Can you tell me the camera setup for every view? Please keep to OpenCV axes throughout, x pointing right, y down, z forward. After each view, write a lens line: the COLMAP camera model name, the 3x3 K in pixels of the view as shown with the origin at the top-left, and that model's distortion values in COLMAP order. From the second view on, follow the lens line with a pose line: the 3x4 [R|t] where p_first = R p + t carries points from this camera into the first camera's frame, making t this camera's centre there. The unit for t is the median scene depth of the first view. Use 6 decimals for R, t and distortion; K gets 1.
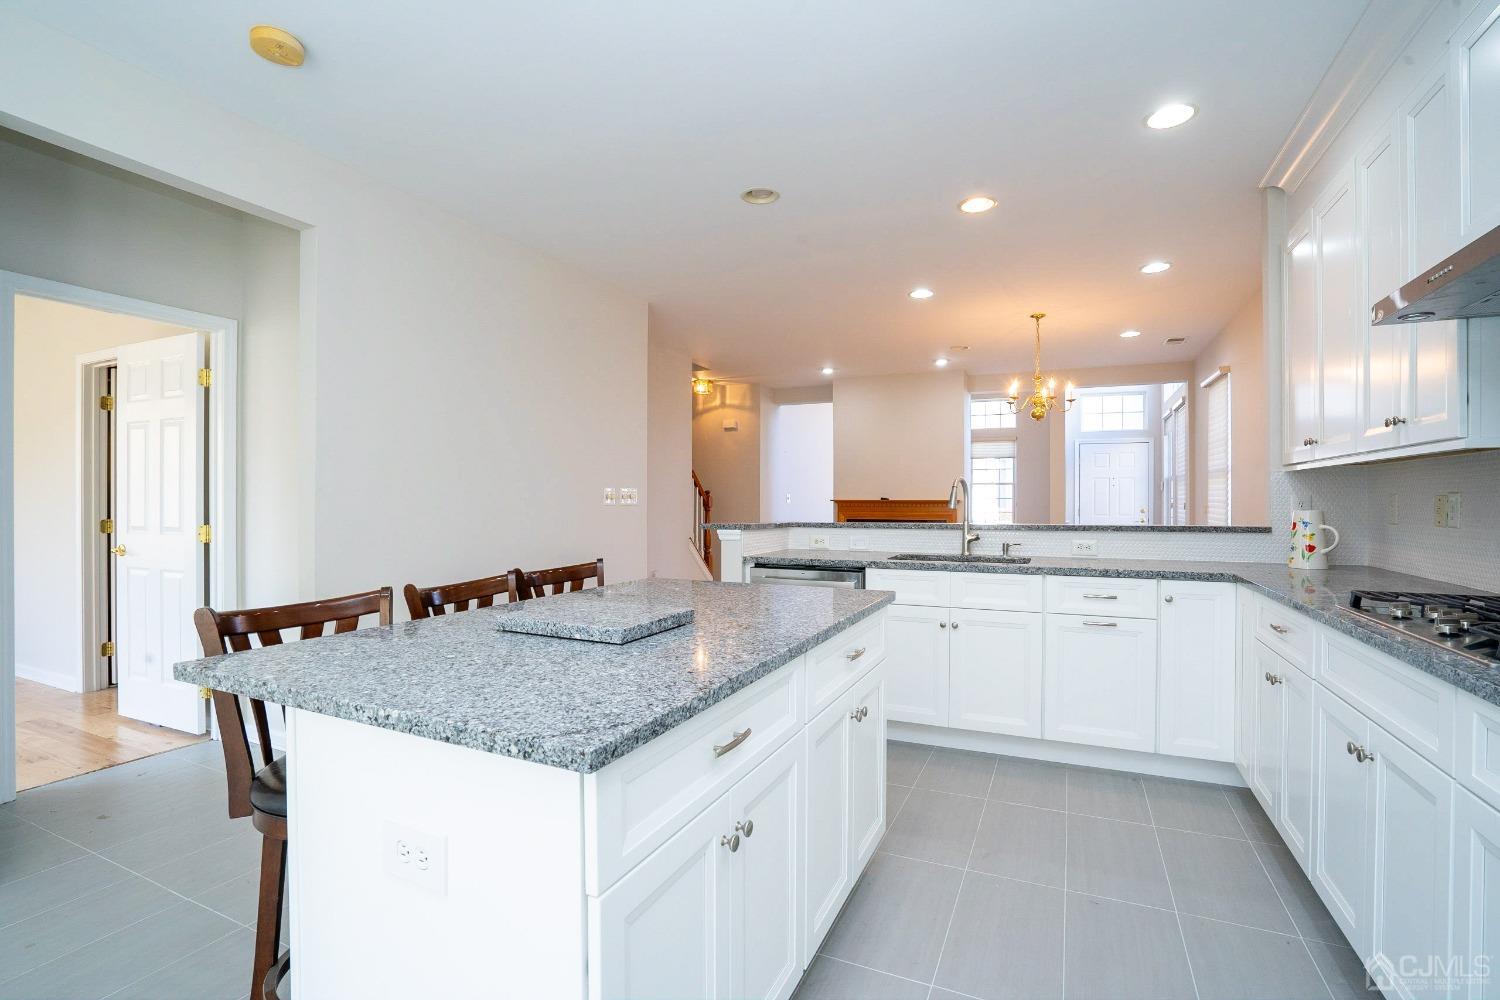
lens RADIAL K [[693.7, 0, 745.9], [0, 693.7, 500.5], [0, 0, 1]] dist [-0.057831, 0.022086]
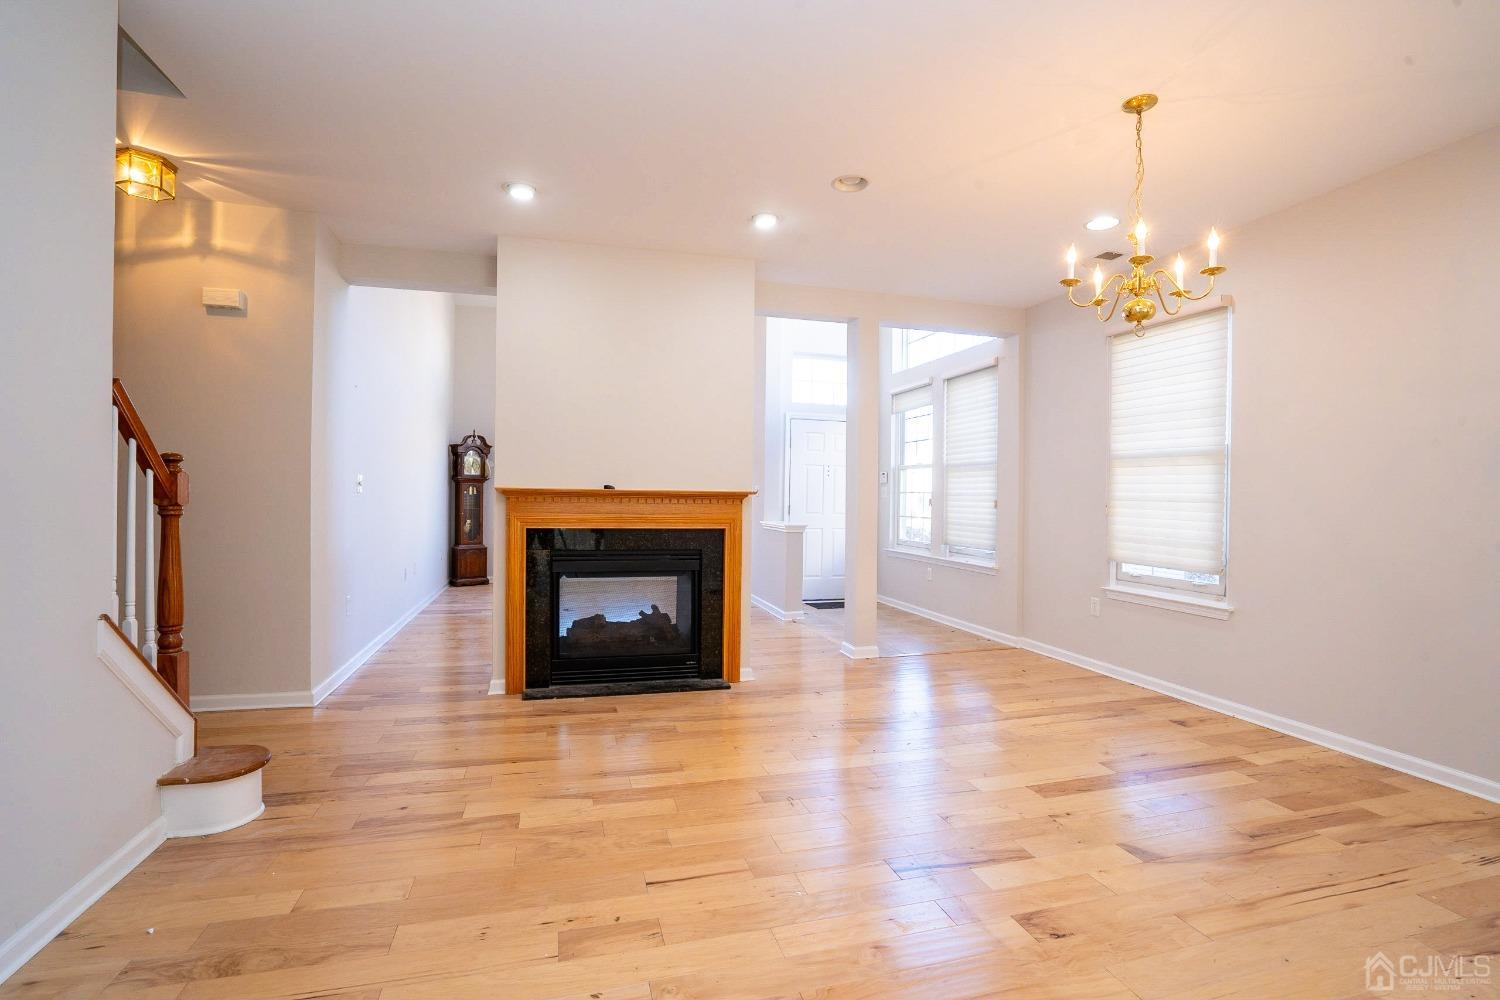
lens RADIAL K [[694.5, 0, 746.4], [0, 694.5, 501.6], [0, 0, 1]] dist [-0.058608, 0.024891]
pose [[0.760169, 0.002836, 0.649719, -0.056363], [-0.012696, 0.999864, 0.010489, 0.001378], [-0.649601, -0.016223, 0.760102, 0.597462]]
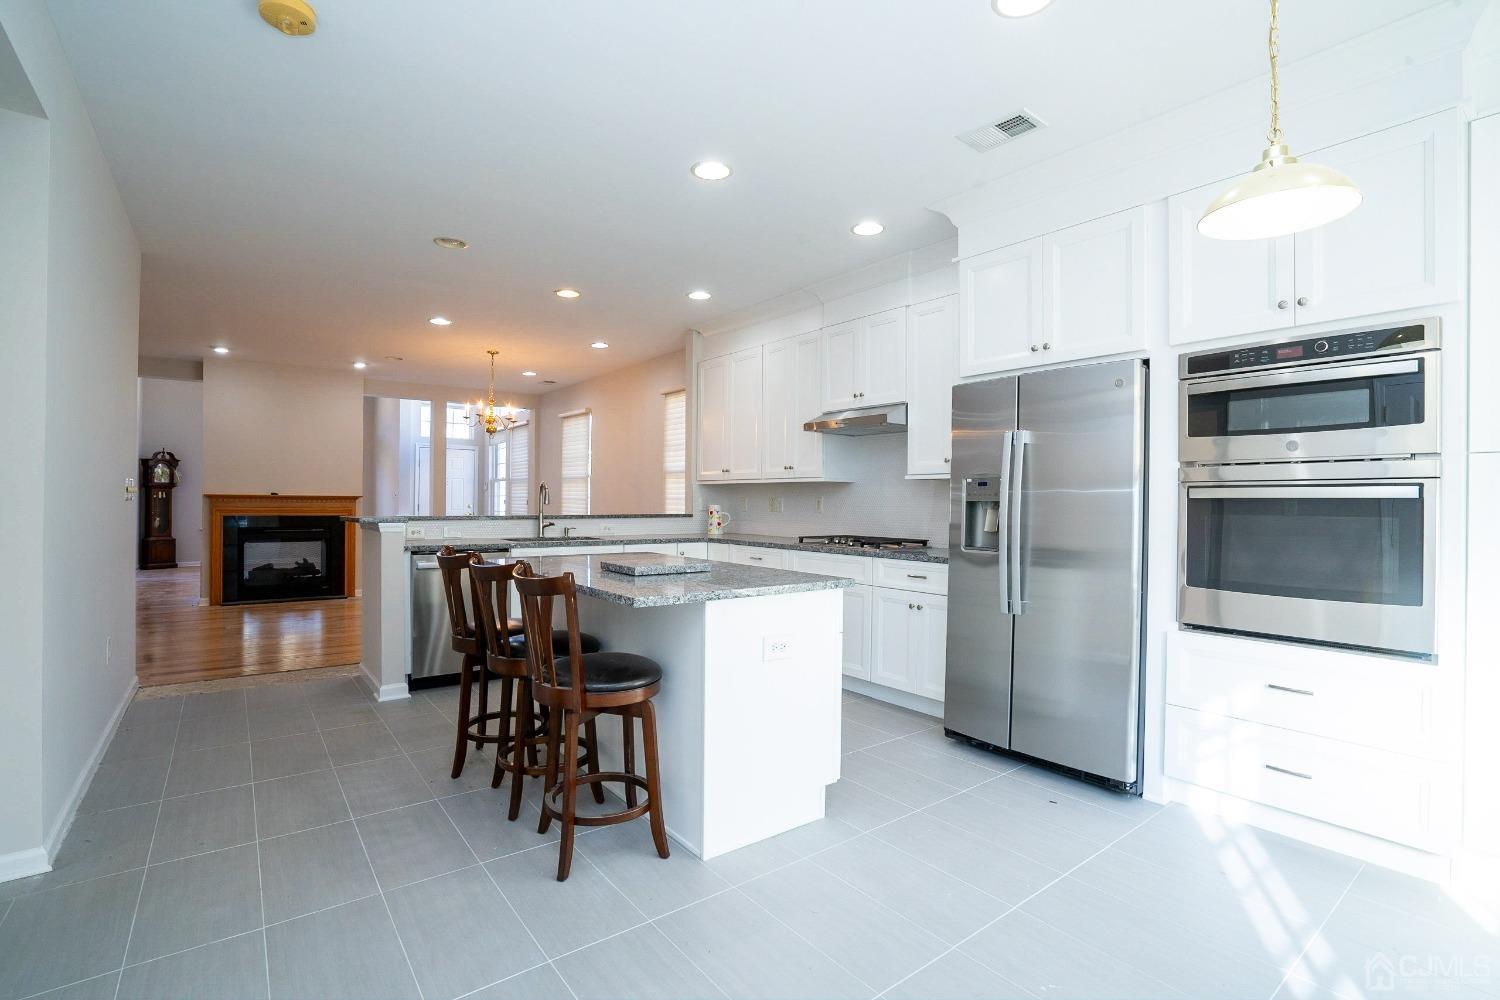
lens RADIAL K [[693.7, 0, 745.9], [0, 693.7, 500.5], [0, 0, 1]] dist [-0.057831, 0.022086]
pose [[0.463560, 0.003799, 0.886057, -0.352277], [-0.009761, 0.999952, 0.000820, -0.000121], [-0.886012, -0.009029, 0.463575, -0.006178]]
